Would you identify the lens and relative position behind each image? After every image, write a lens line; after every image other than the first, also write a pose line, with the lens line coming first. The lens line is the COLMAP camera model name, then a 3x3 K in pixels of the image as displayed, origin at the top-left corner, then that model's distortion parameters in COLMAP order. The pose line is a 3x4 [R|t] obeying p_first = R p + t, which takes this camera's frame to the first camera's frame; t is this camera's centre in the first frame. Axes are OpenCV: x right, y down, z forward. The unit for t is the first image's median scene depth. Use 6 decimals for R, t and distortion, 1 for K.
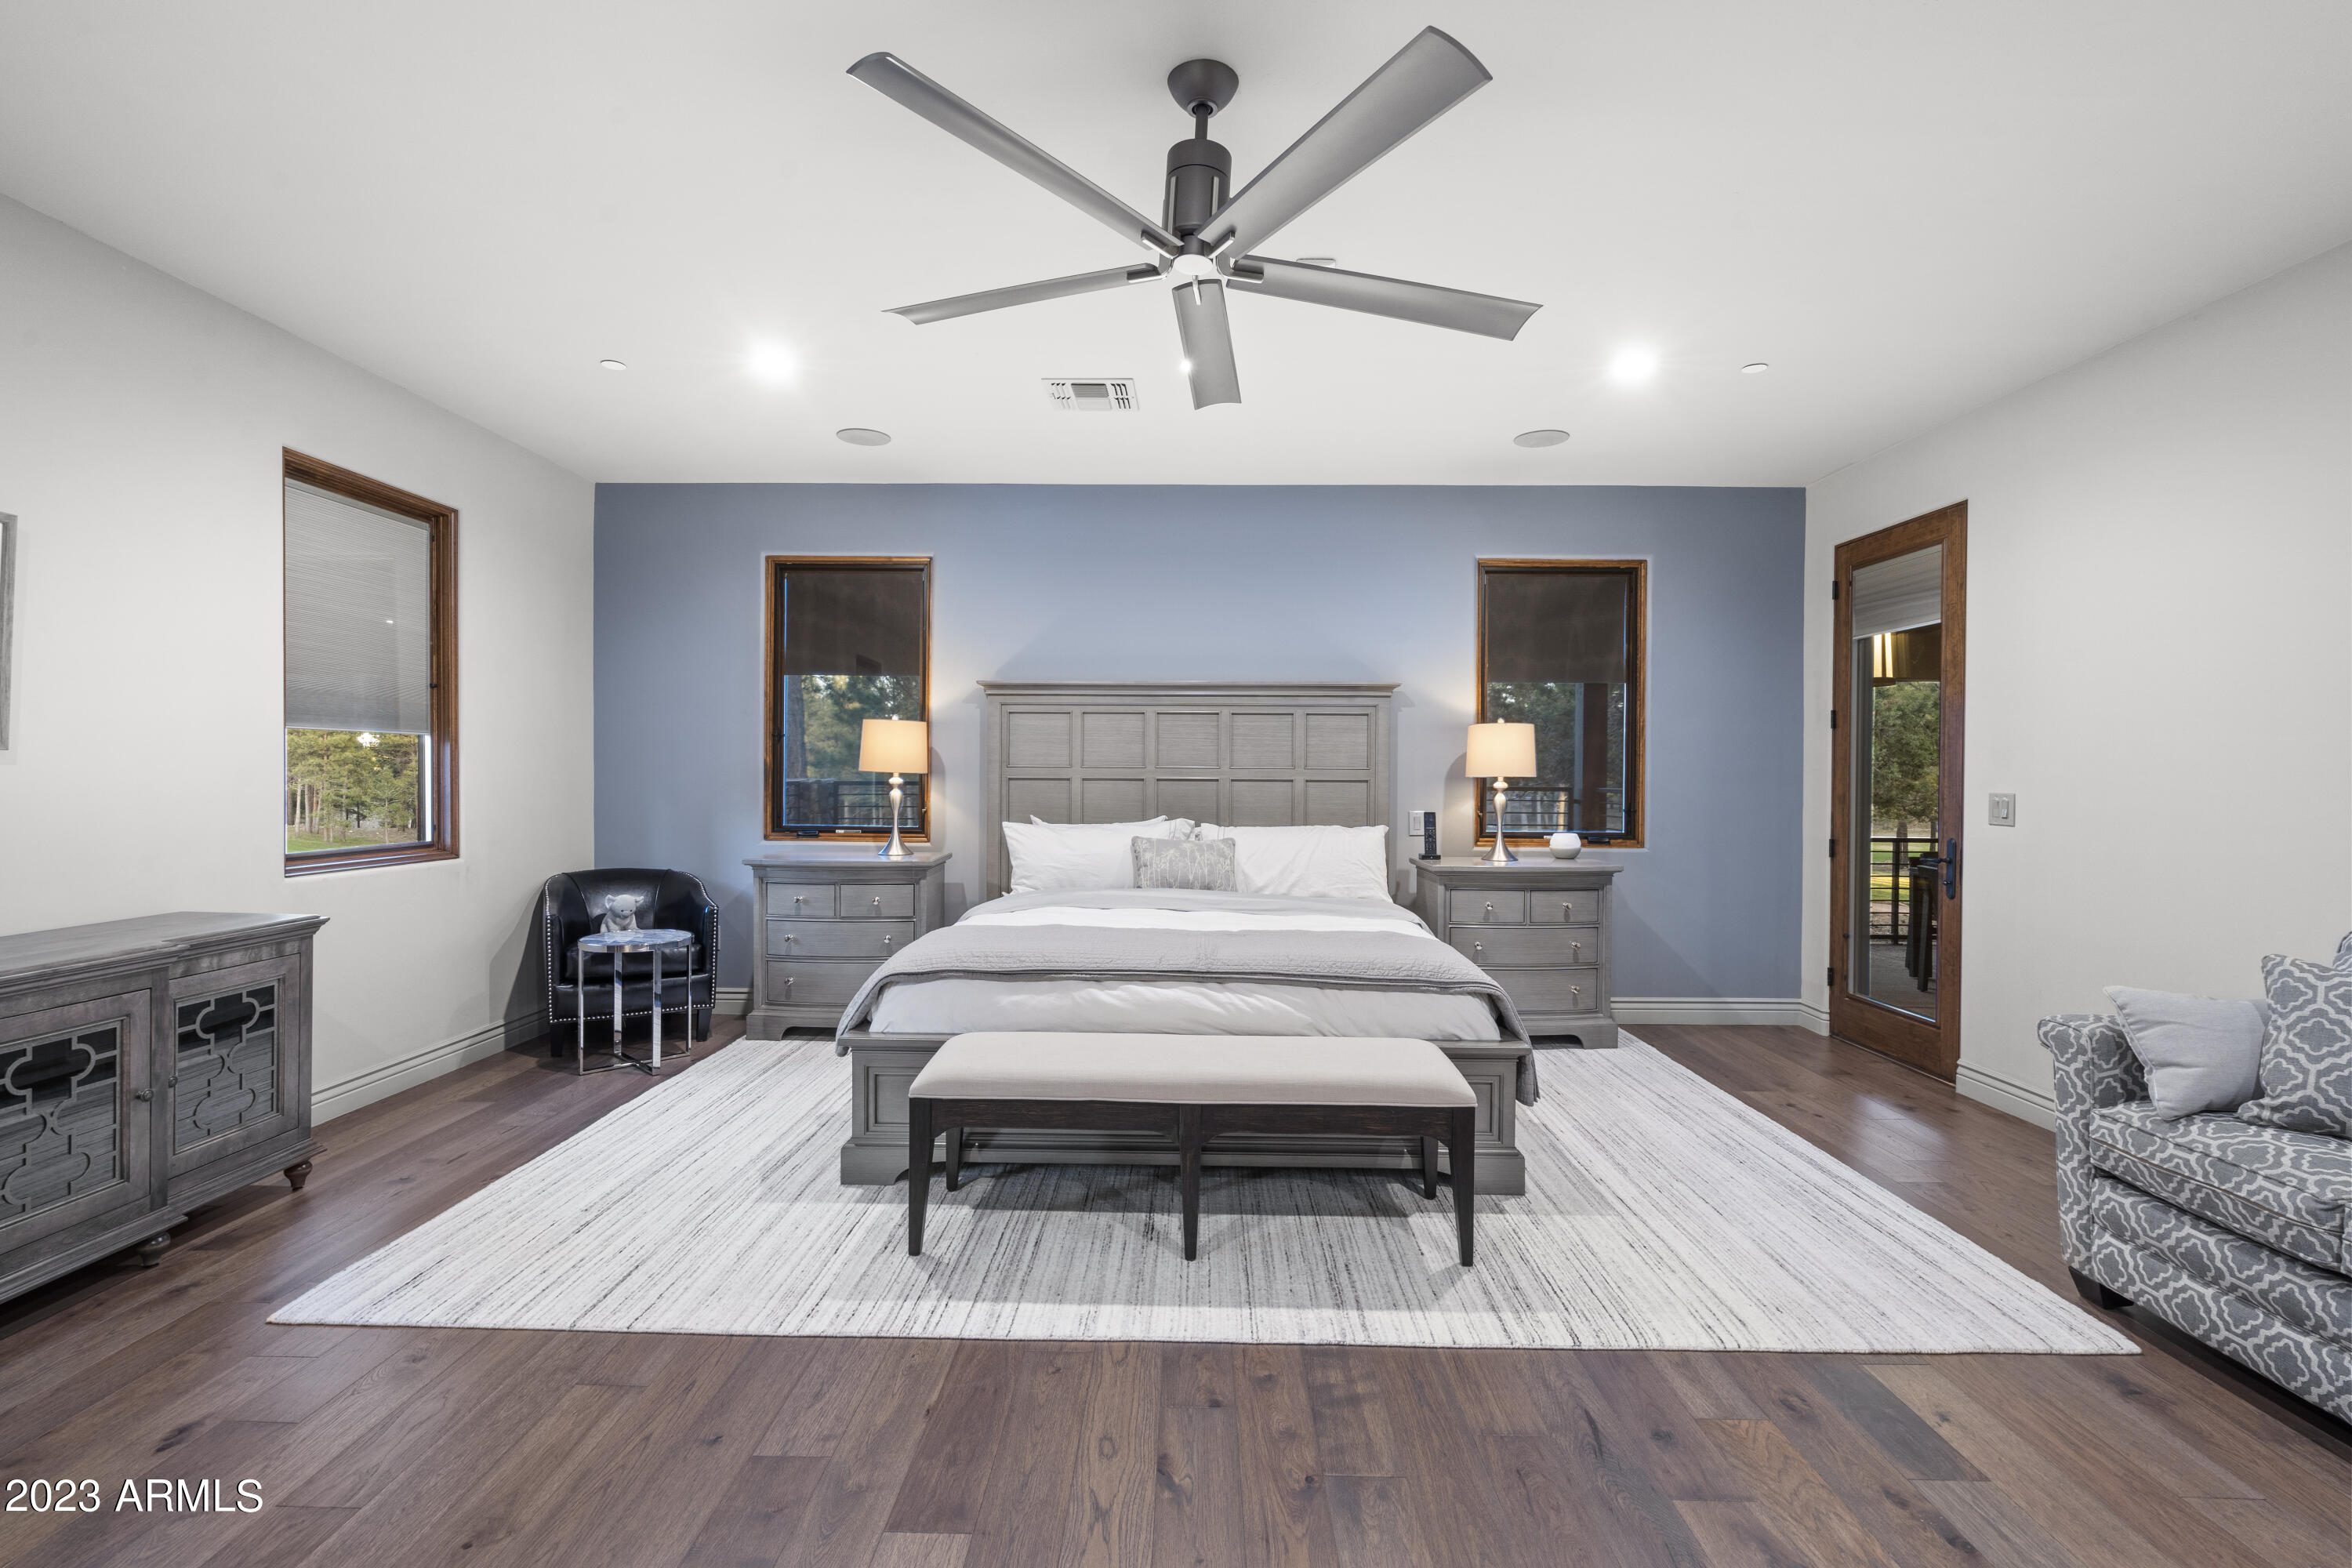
lens RADIAL K [[1070.1, 0, 1179.5], [0, 1070.1, 780.2], [0, 0, 1]] dist [-0.007542, 0.003494]
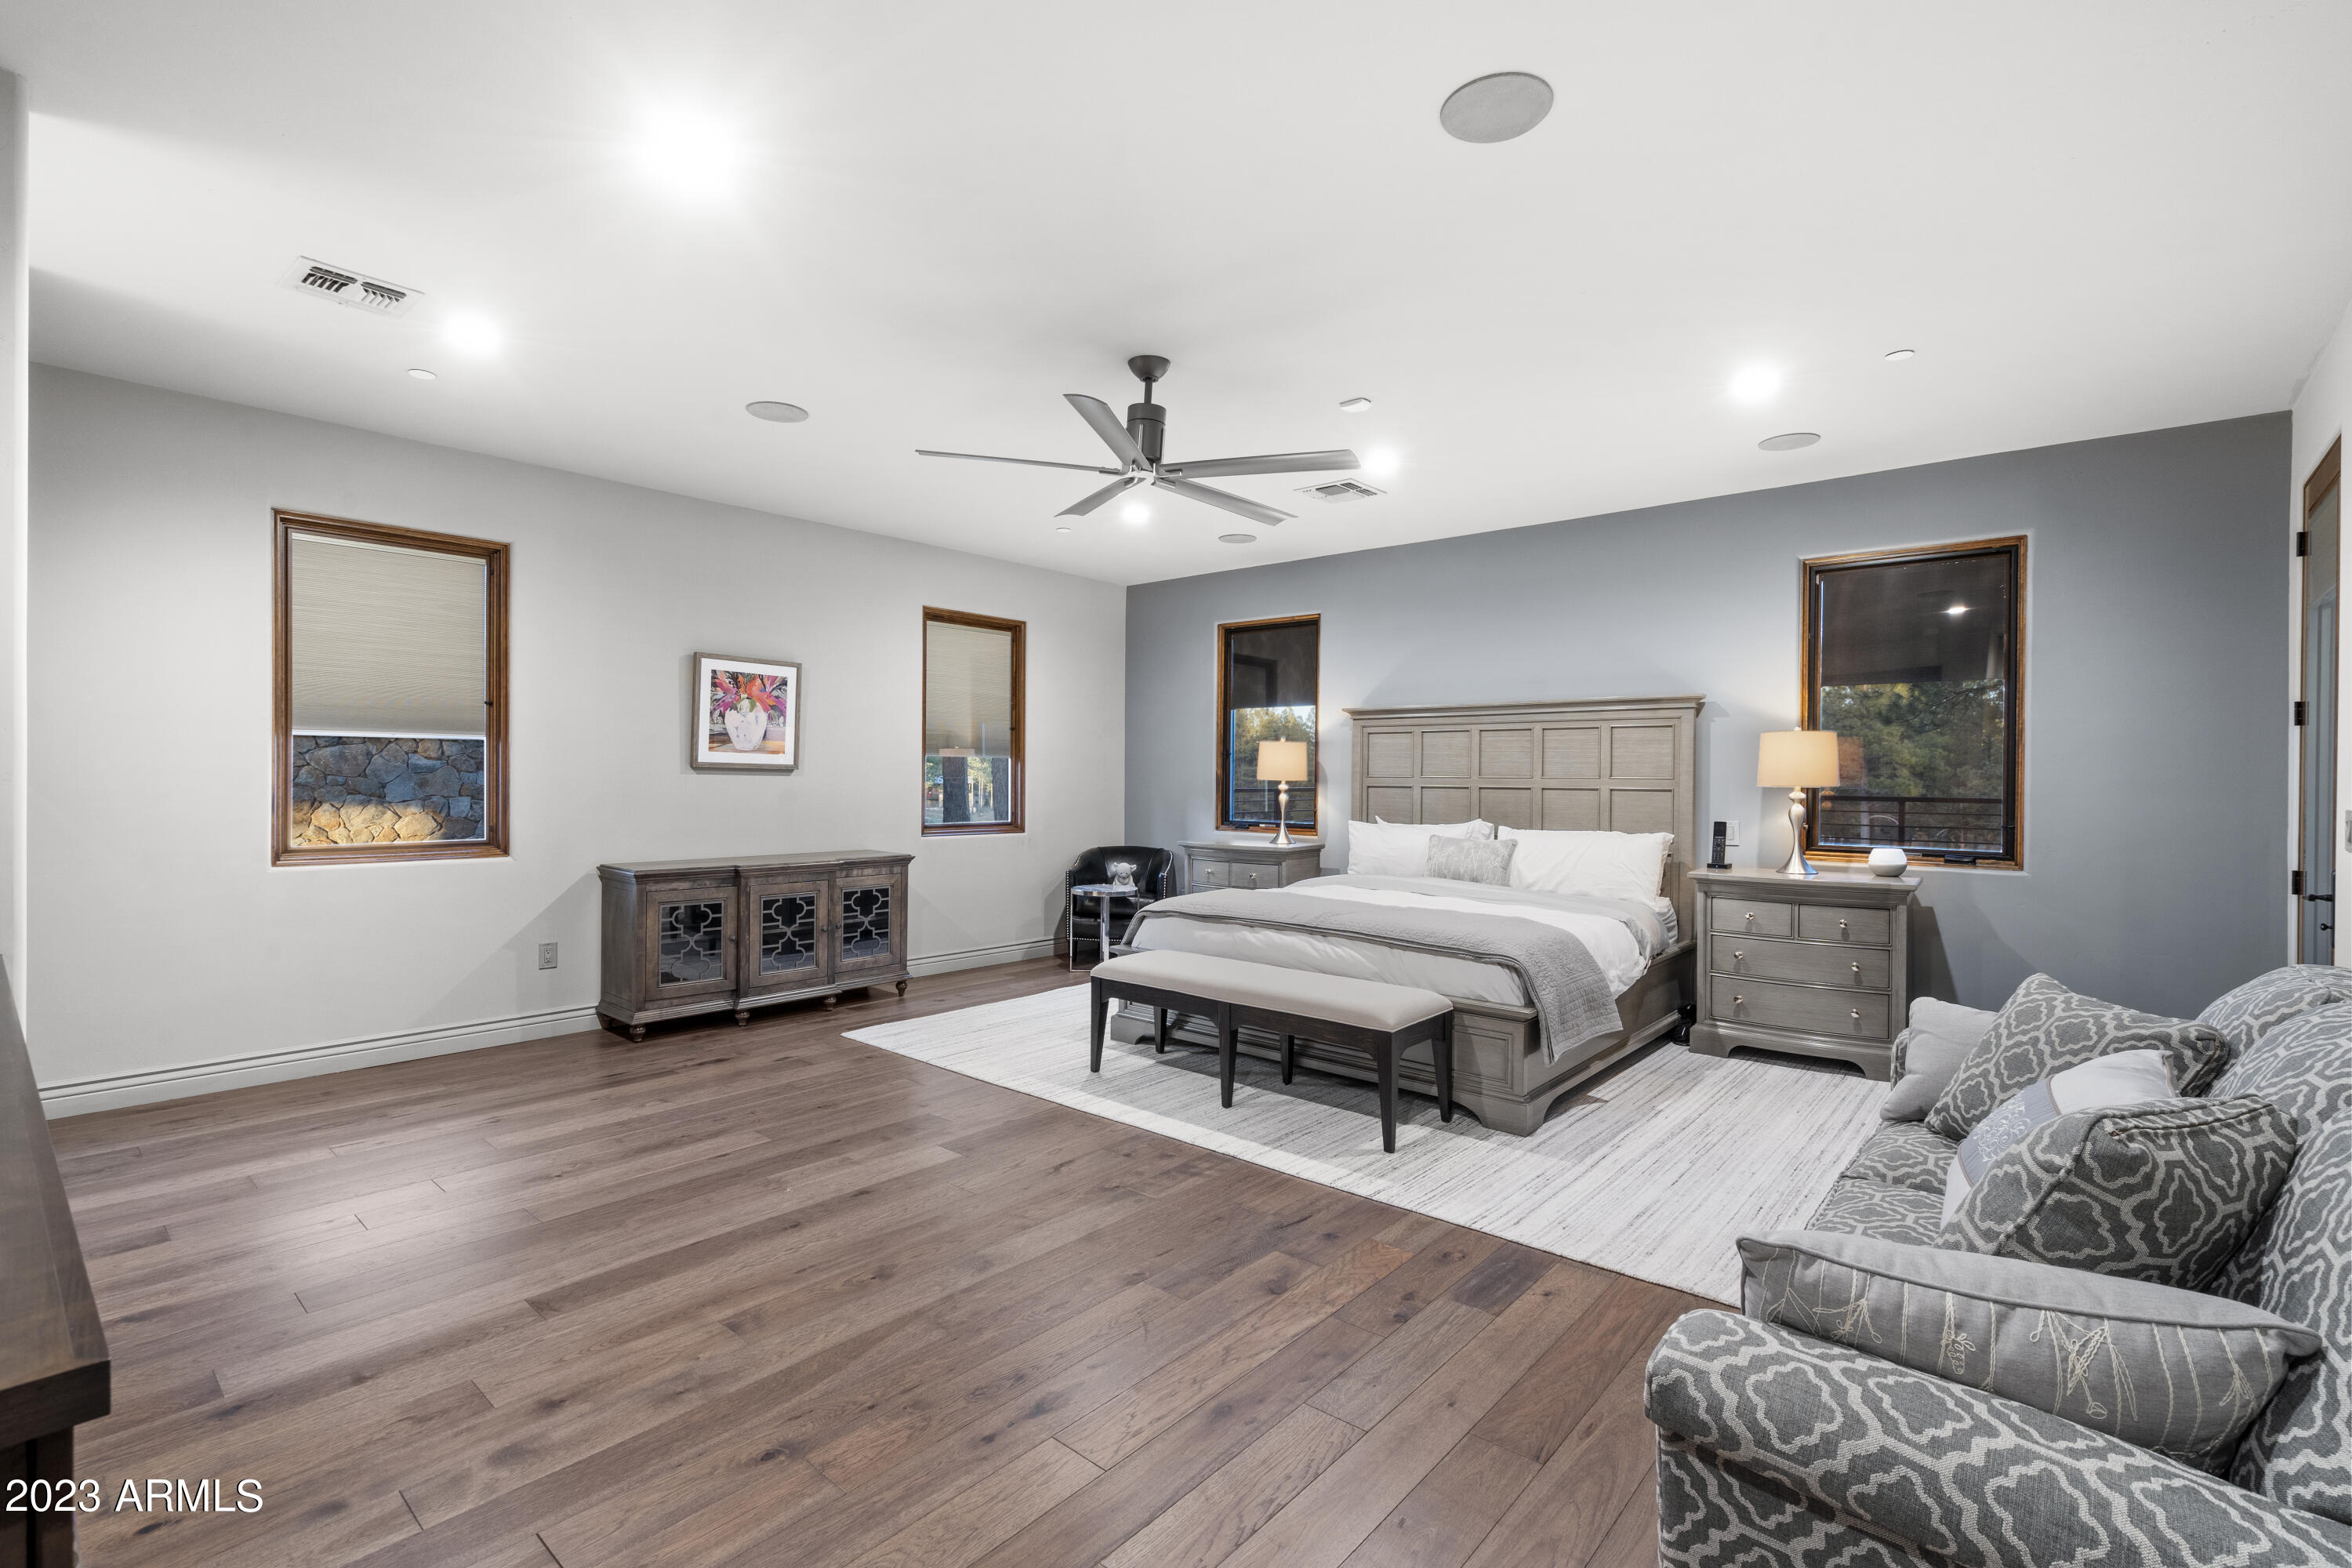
lens RADIAL K [[1070.1, 0, 1173.9], [0, 1070.1, 797.3], [0, 0, 1]] dist [-0.007542, 0.003494]
pose [[0.764800, 0.011980, -0.644157, 0.771567], [-0.006799, 0.999921, 0.010524, -0.000239], [0.644232, -0.003669, 0.764821, -0.161767]]
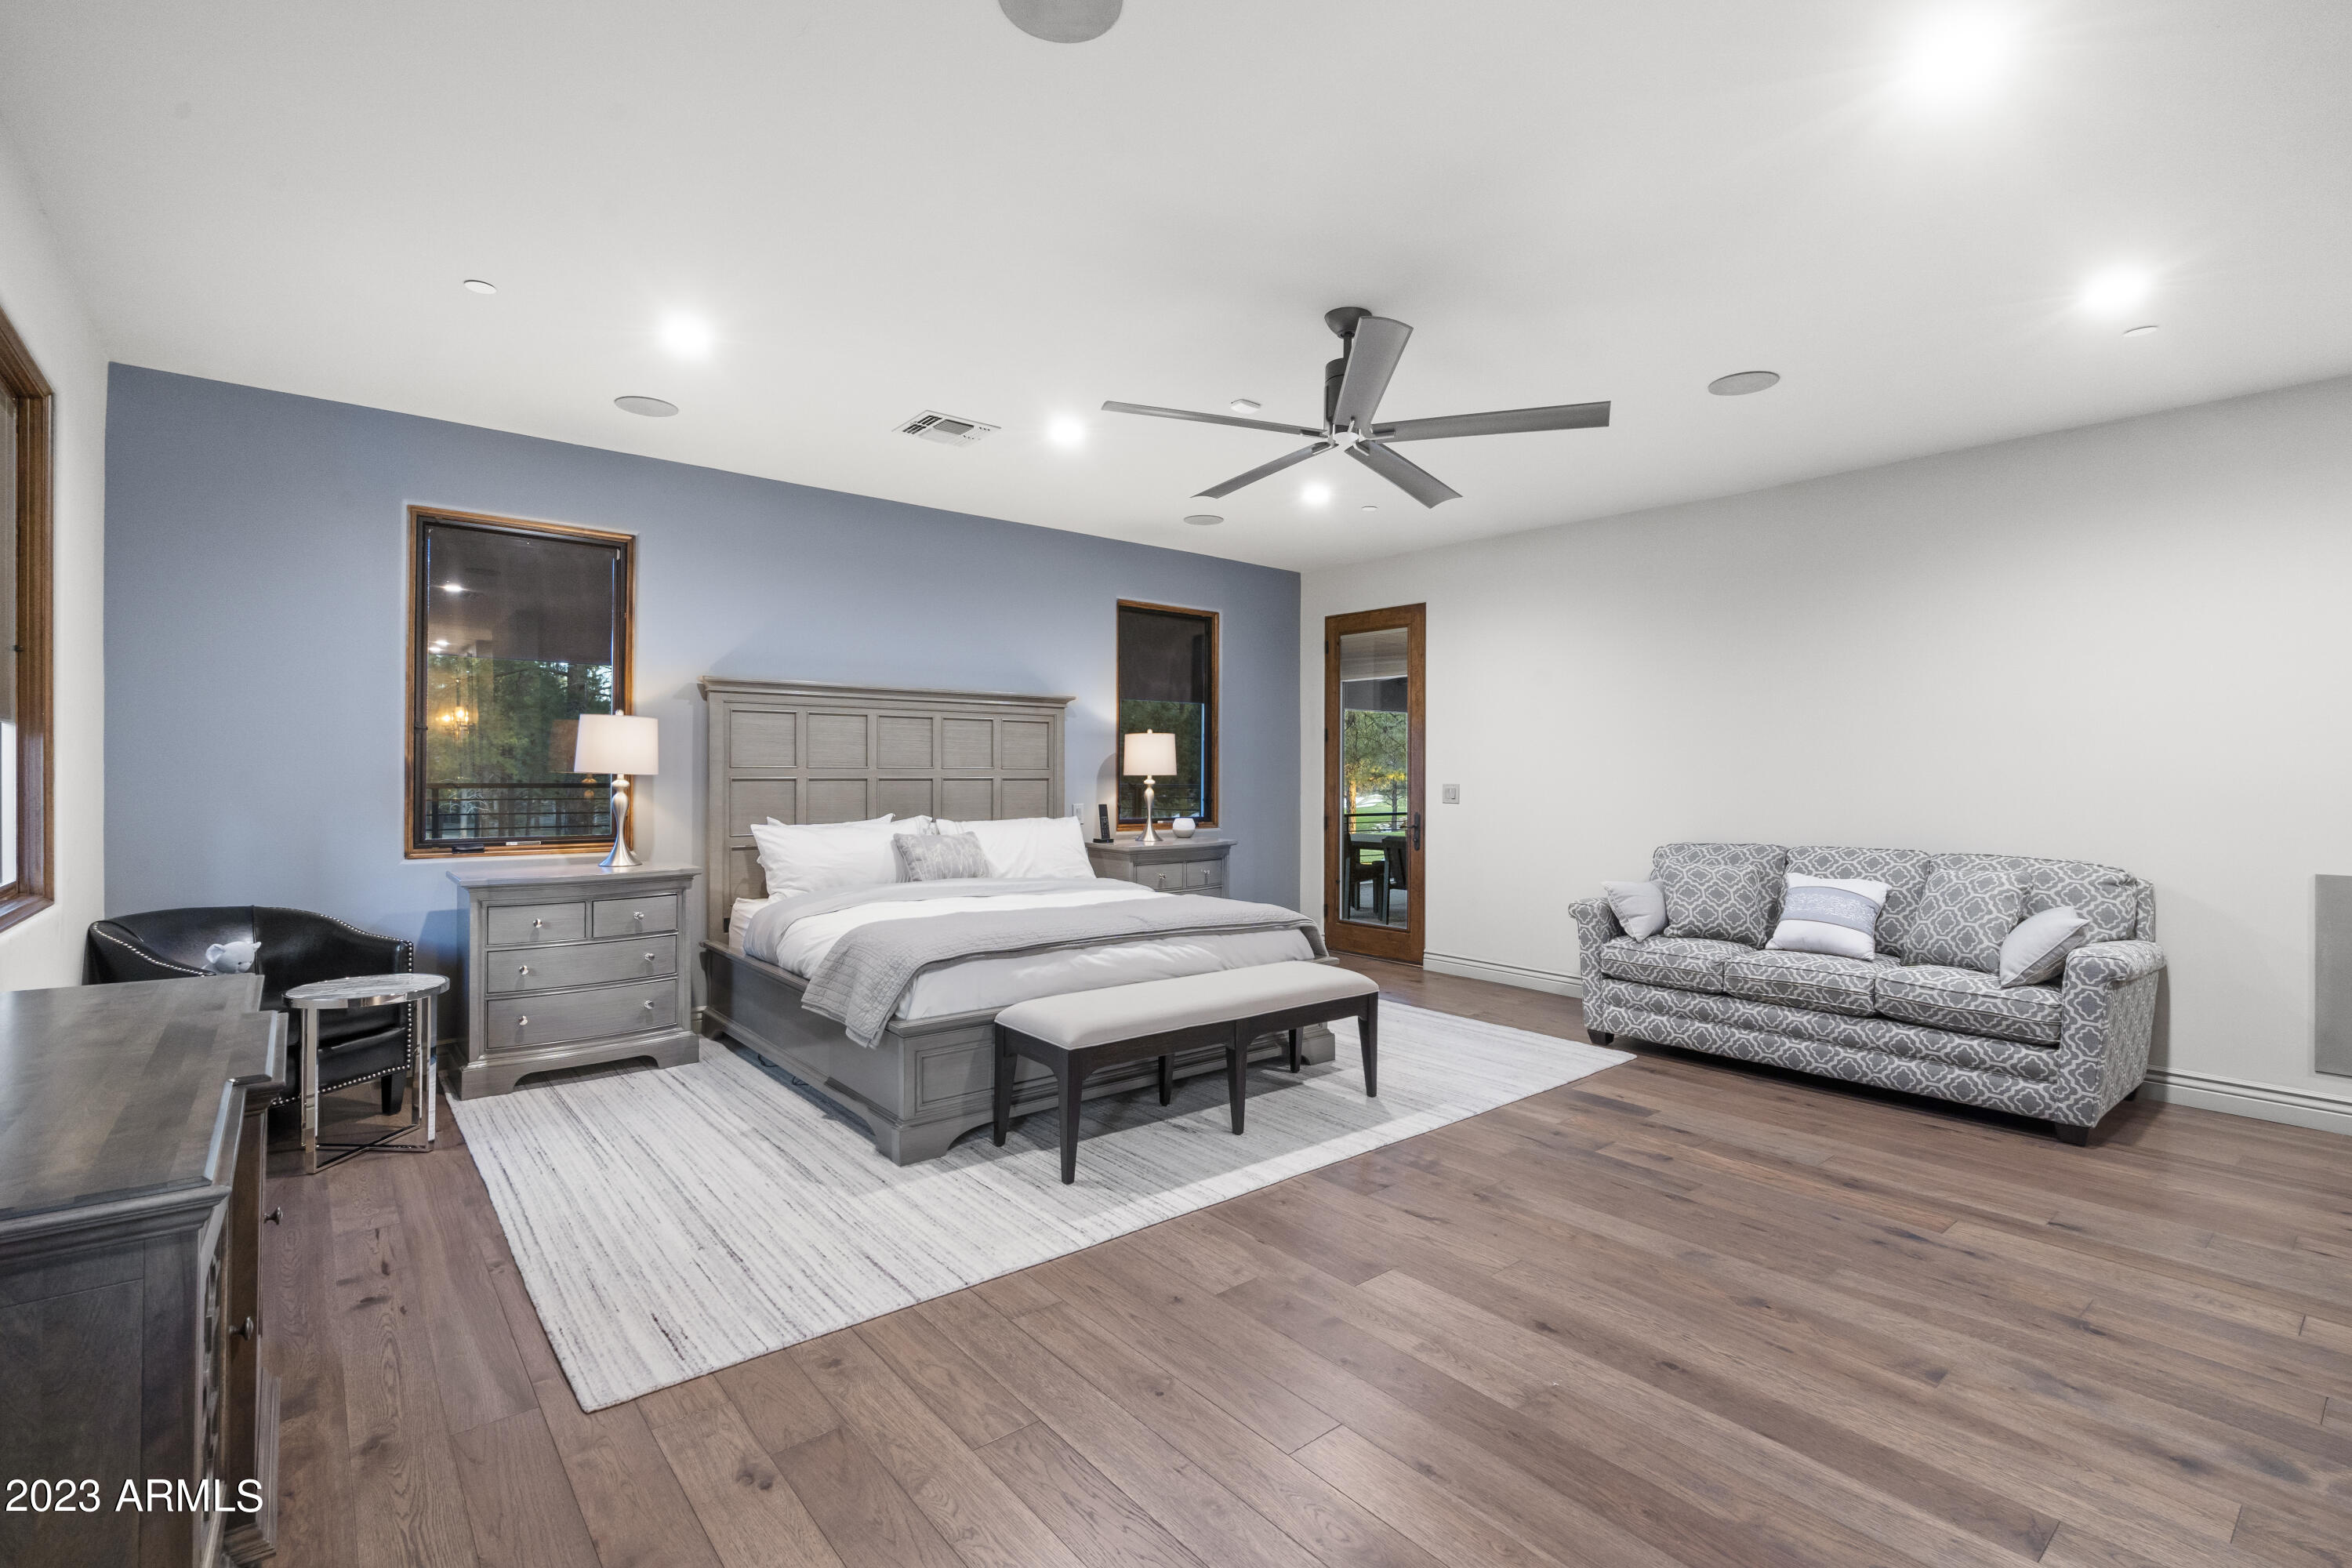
lens RADIAL K [[1070.1, 0, 1199.9], [0, 1070.1, 777.1], [0, 0, 1]] dist [-0.007542, 0.003494]
pose [[0.751858, -0.007244, 0.659285, -0.774421], [0.005877, 0.999974, 0.004286, -0.009050], [-0.659298, 0.000652, 0.751881, 0.010106]]
